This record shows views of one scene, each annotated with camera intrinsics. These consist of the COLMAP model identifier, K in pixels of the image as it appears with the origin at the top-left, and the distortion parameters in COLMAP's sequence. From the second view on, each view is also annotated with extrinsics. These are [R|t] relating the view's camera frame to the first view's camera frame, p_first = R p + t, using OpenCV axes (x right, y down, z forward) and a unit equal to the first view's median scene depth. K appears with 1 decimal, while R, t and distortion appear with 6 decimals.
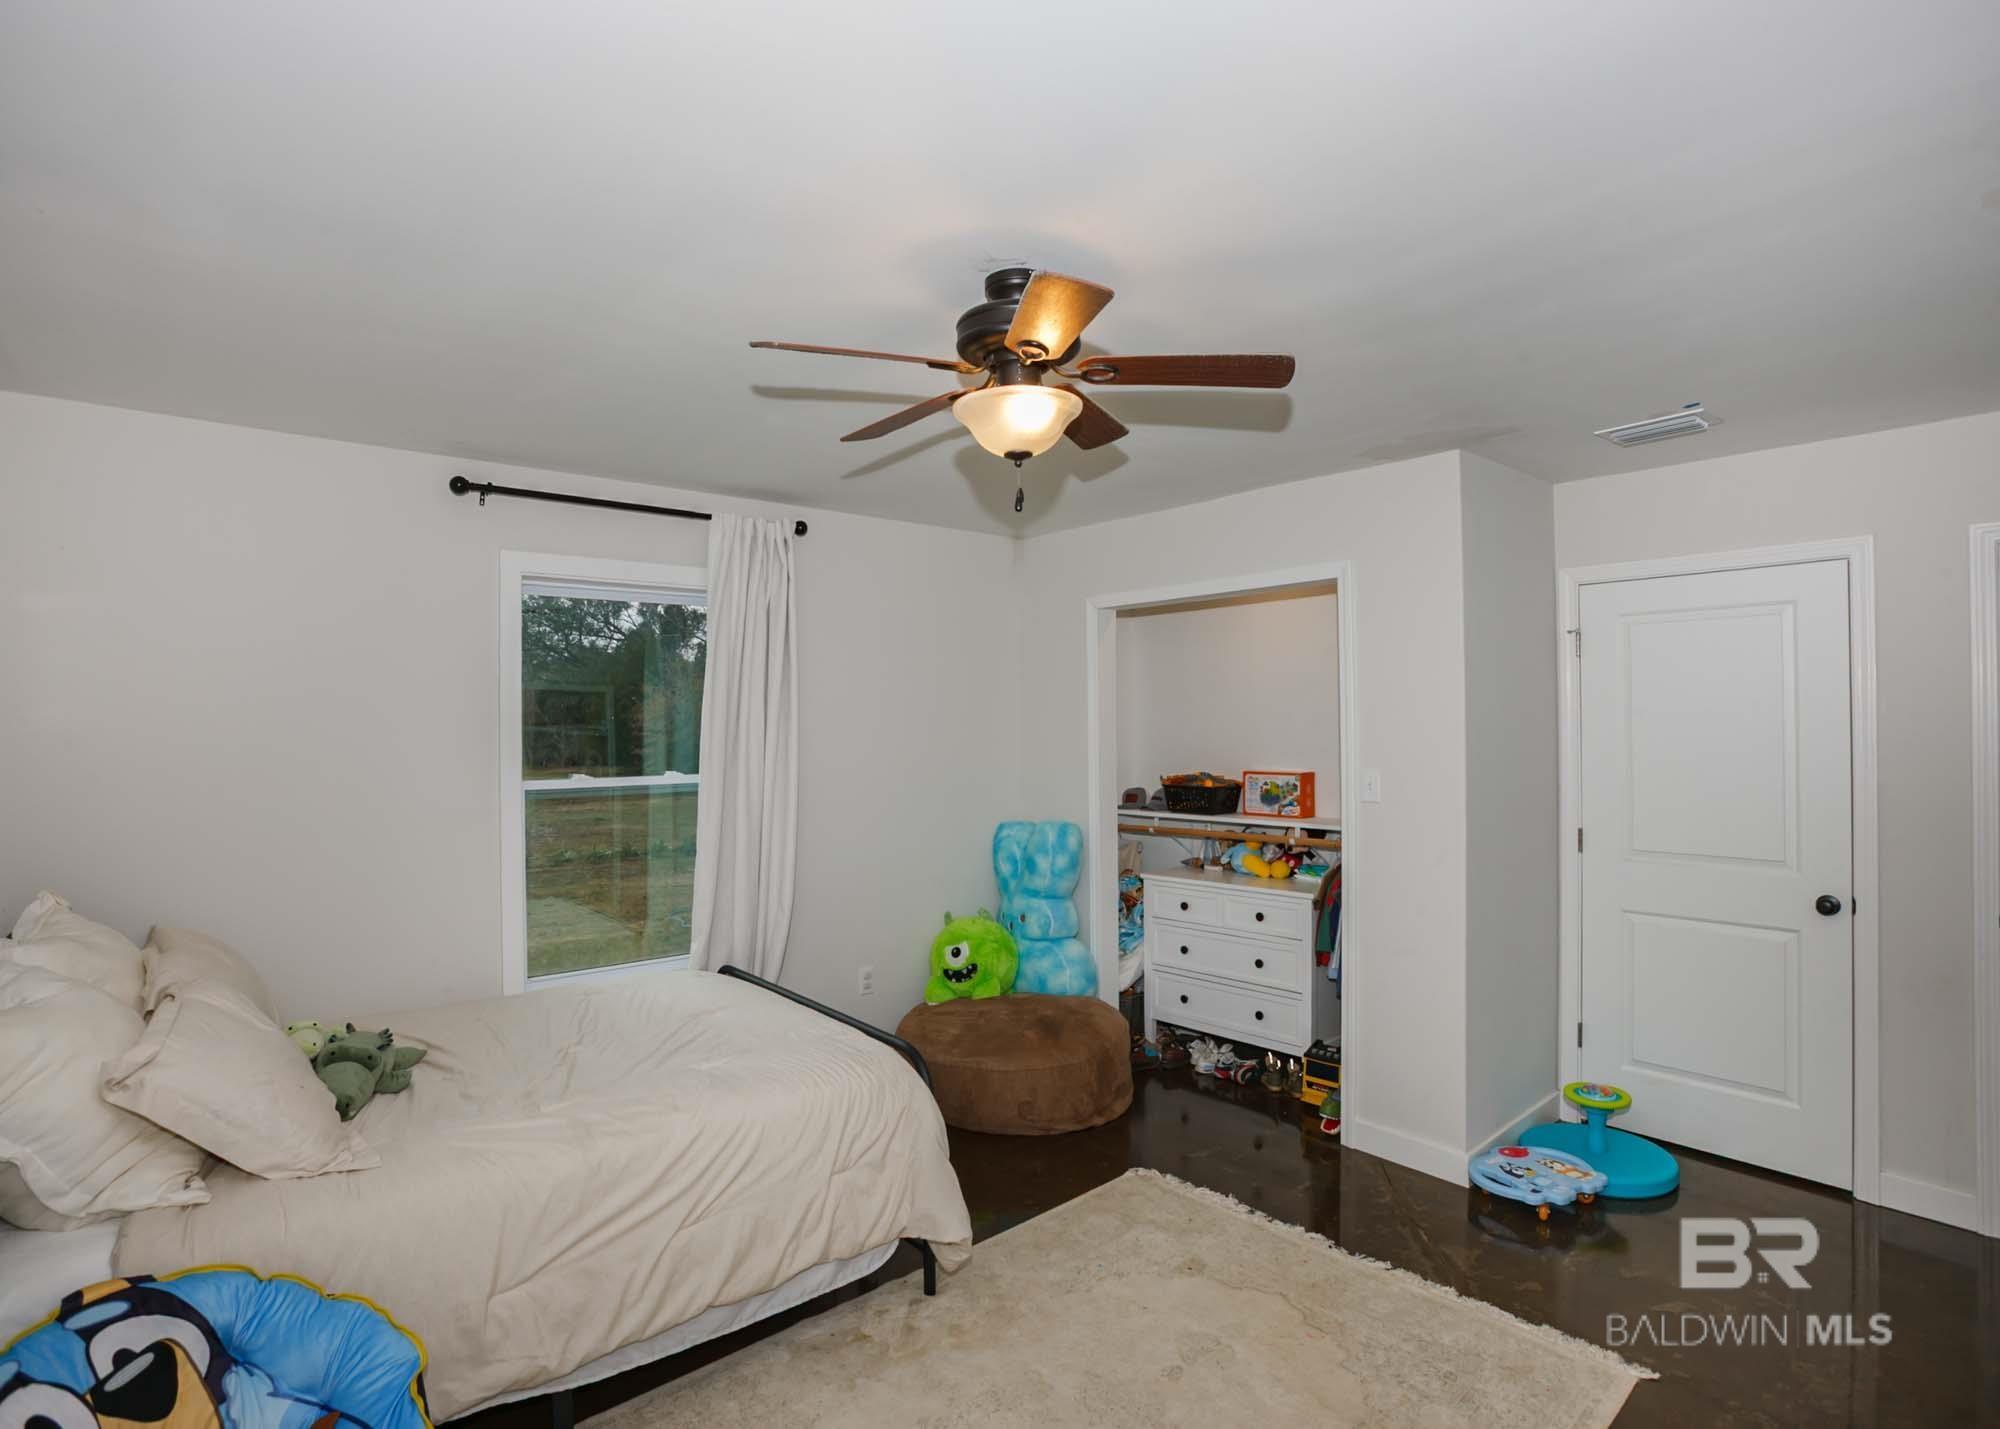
lens RADIAL K [[1022.1, 0, 1017.3], [0, 1022.1, 712.5], [0, 0, 1]] dist [-0.124411, 0.079234]
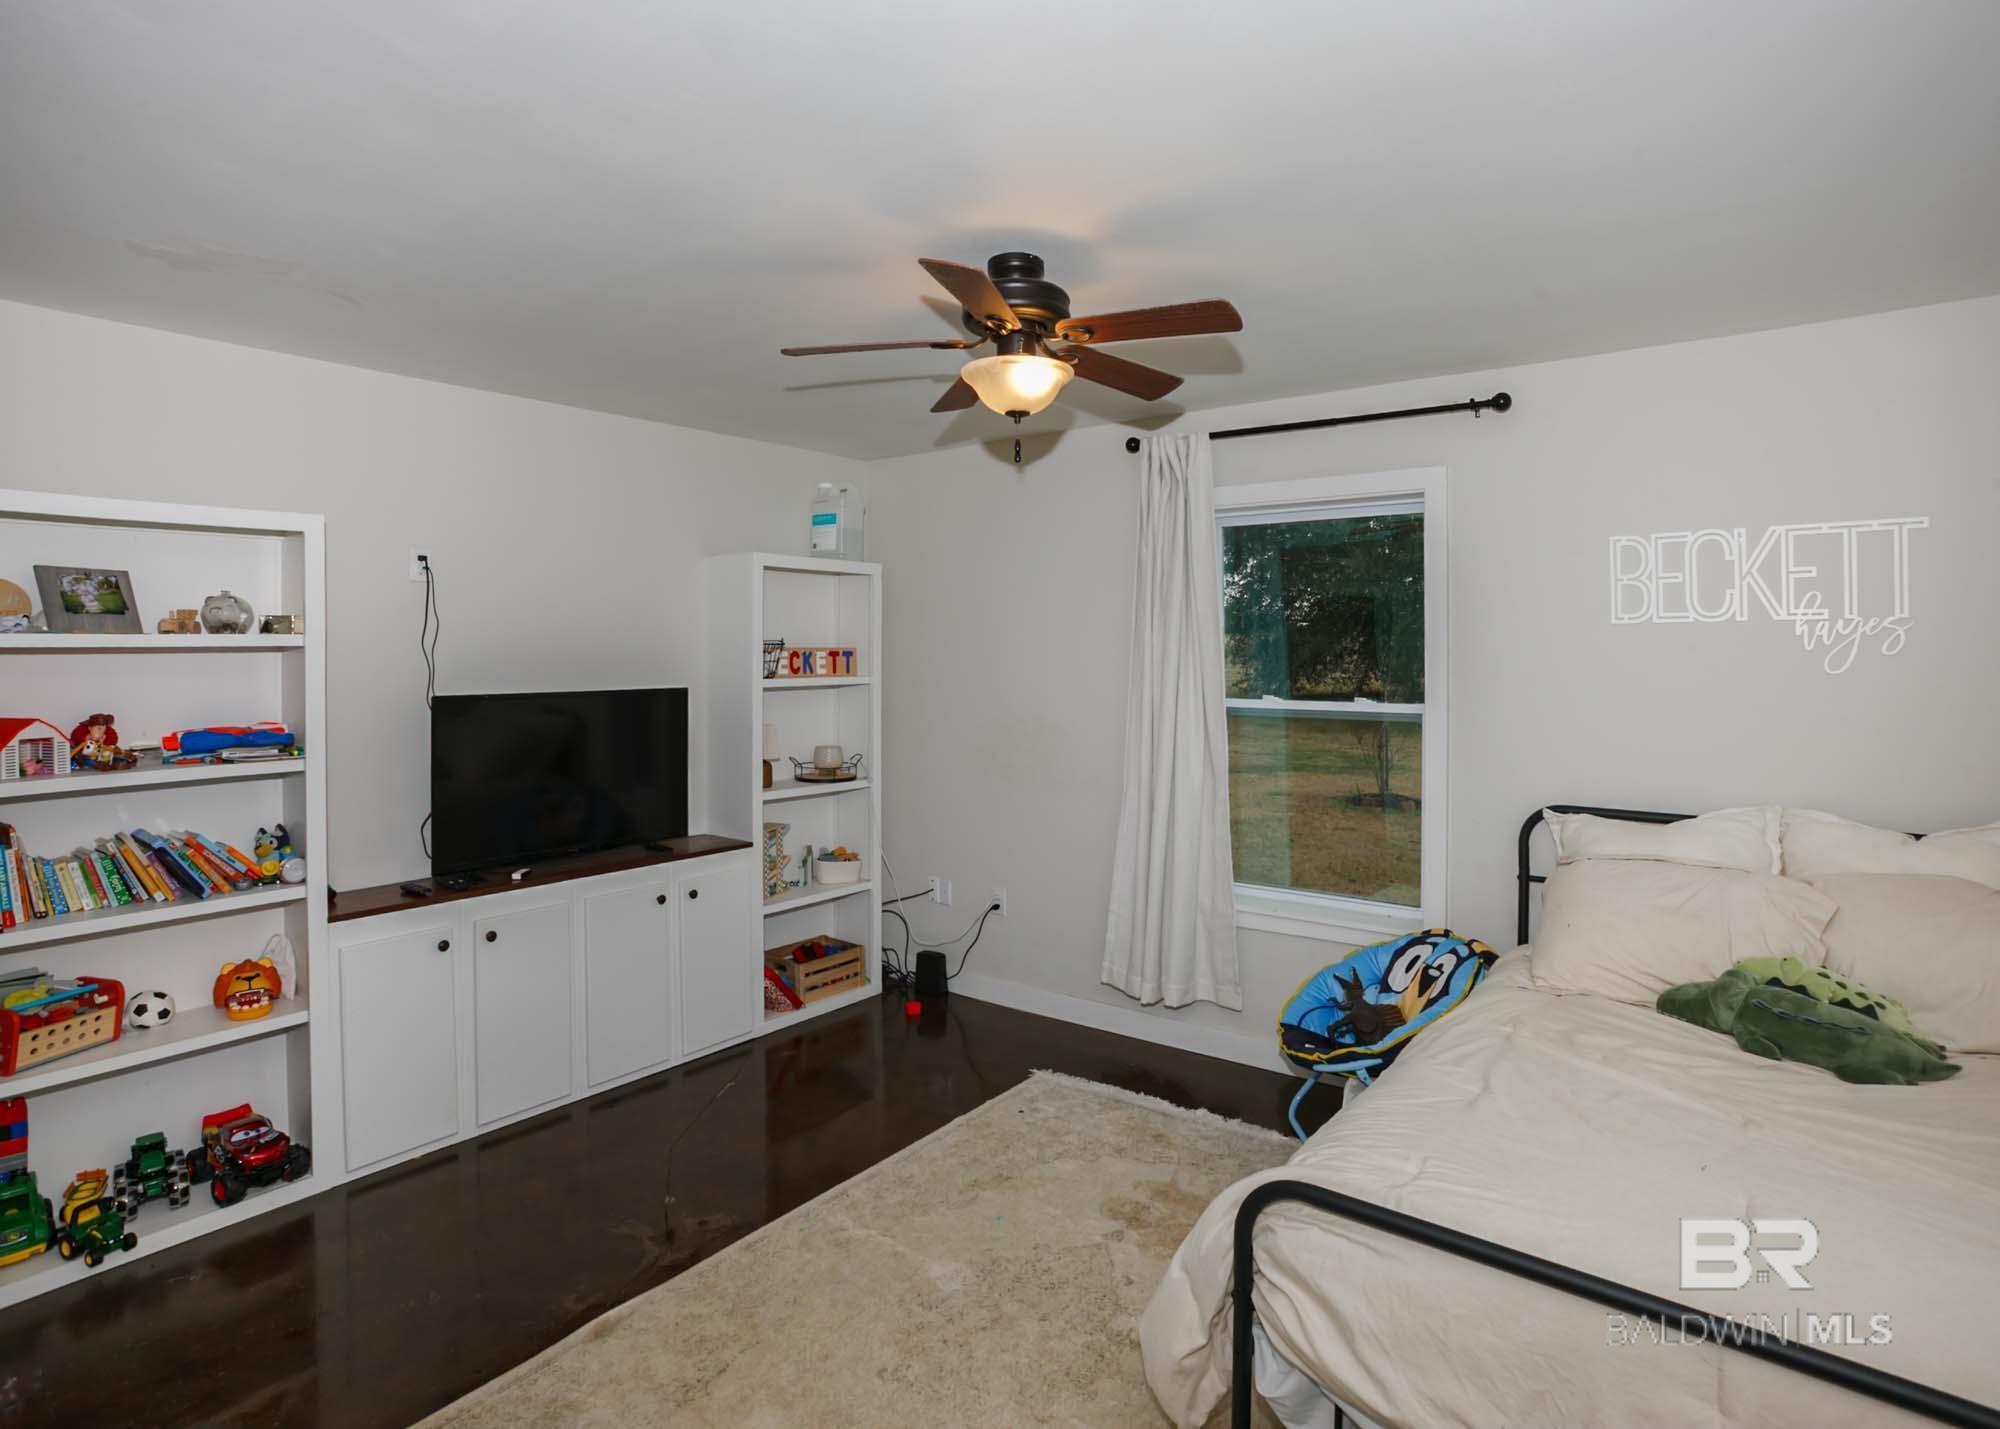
lens RADIAL K [[1024.8, 0, 970.1], [0, 1024.8, 672.7], [0, 0, 1]] dist [-0.001815, 0.000212]
pose [[-0.981510, 0.013549, -0.190928, 0.178626], [0.012330, 0.999895, 0.007569, 0.016447], [0.191011, 0.005074, -0.981575, 1.376908]]
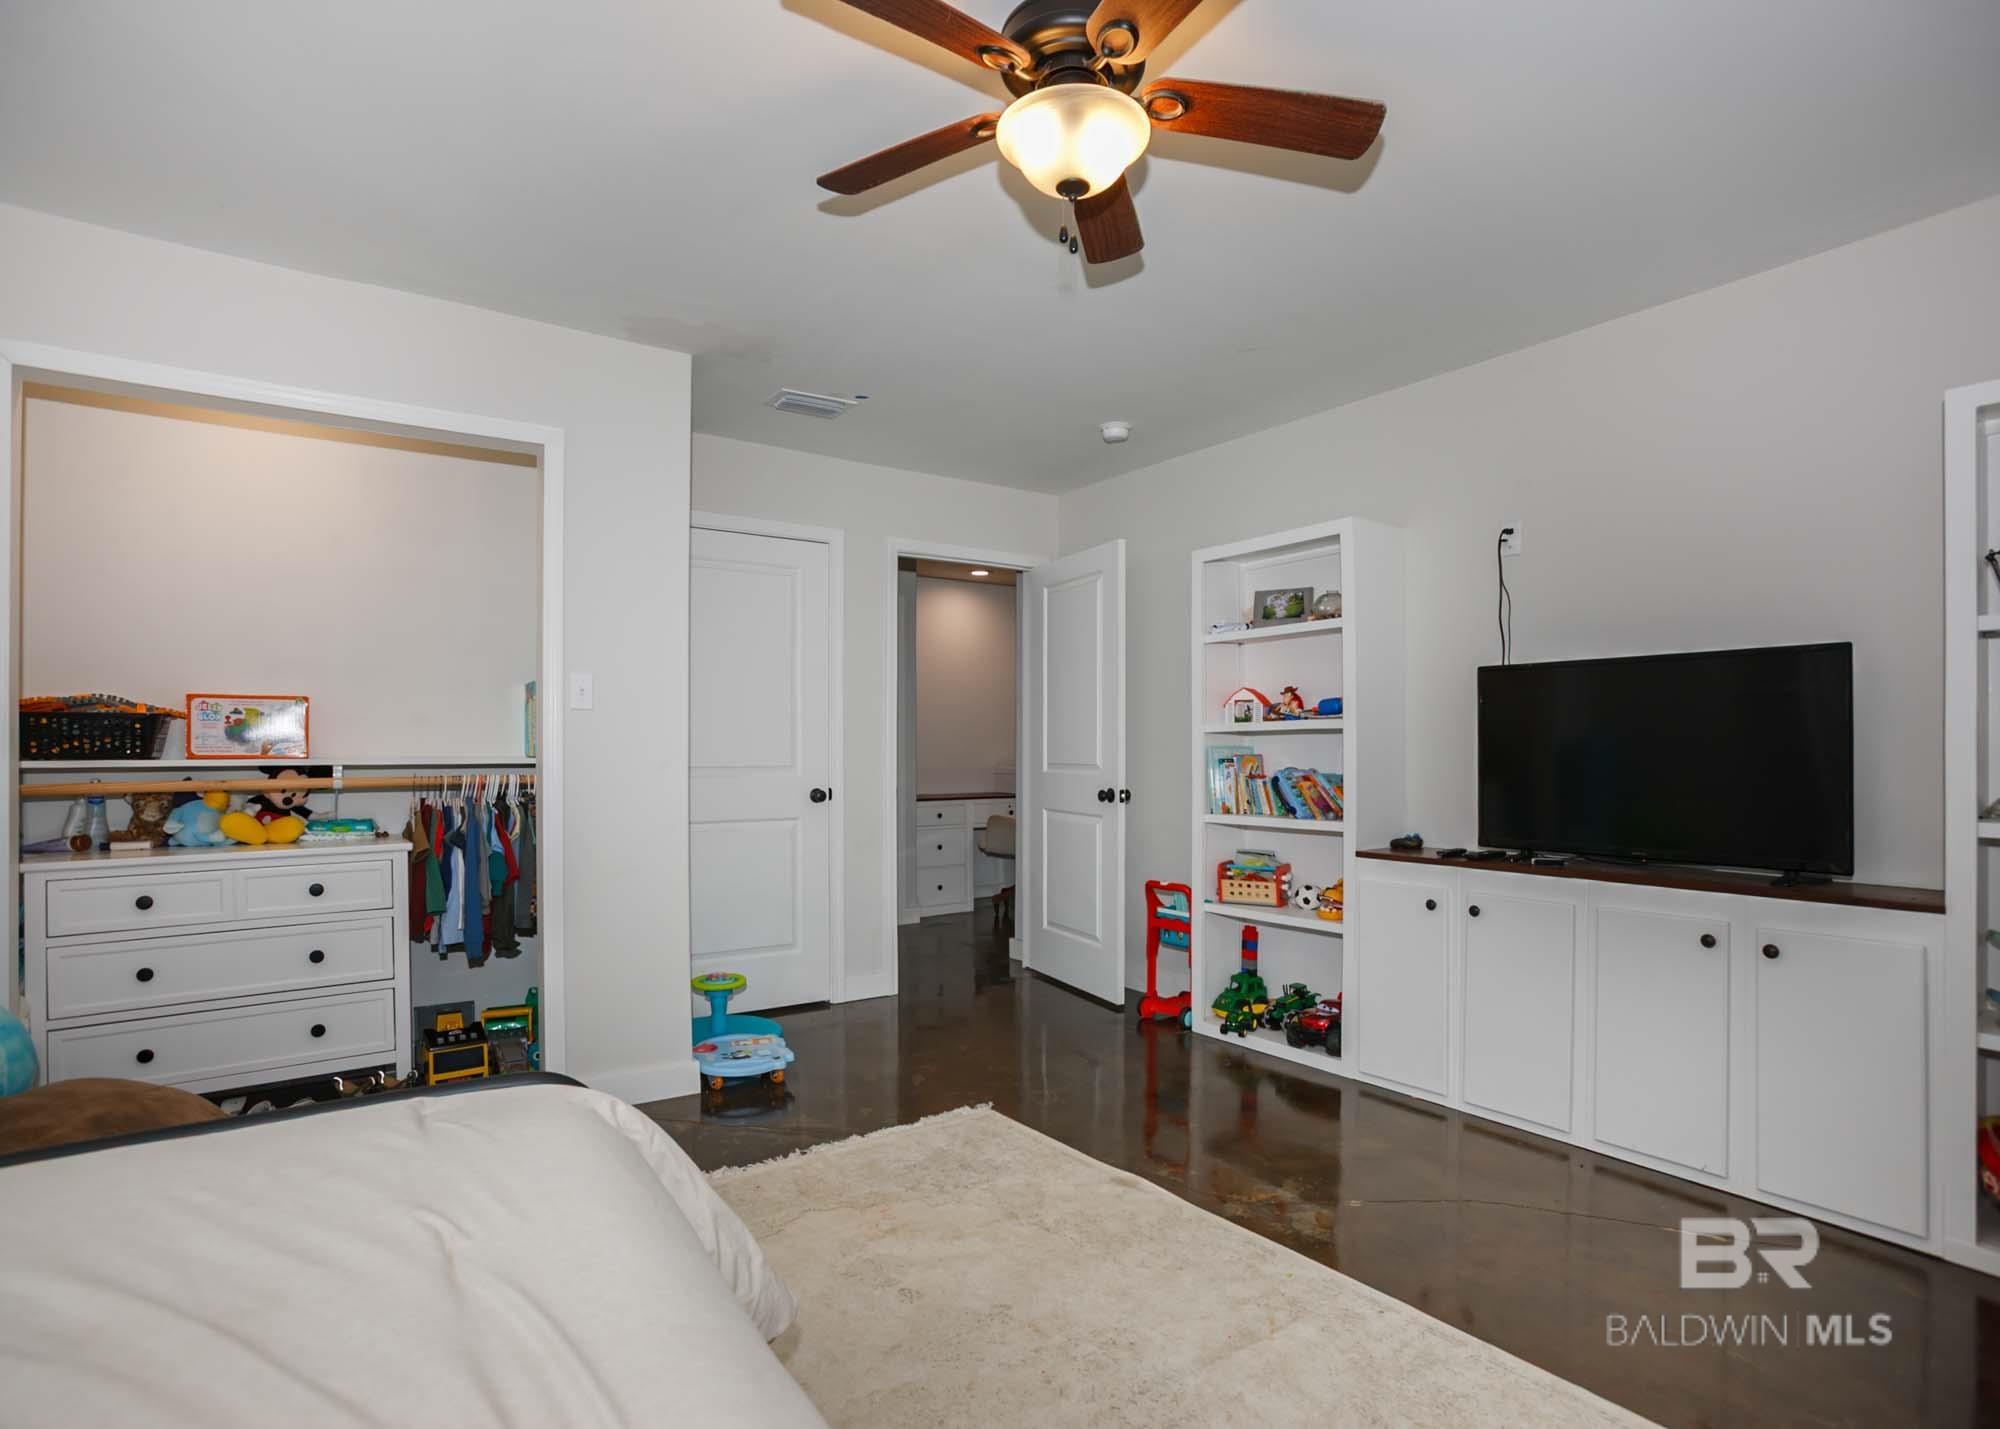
lens RADIAL K [[1022.1, 0, 1017.3], [0, 1022.1, 712.5], [0, 0, 1]] dist [-0.124411, 0.079234]
pose [[0.068647, 0.040805, 0.996806, -0.559276], [-0.007431, 0.999156, -0.040390, 0.137837], [-0.997613, -0.004634, 0.068892, 0.625401]]
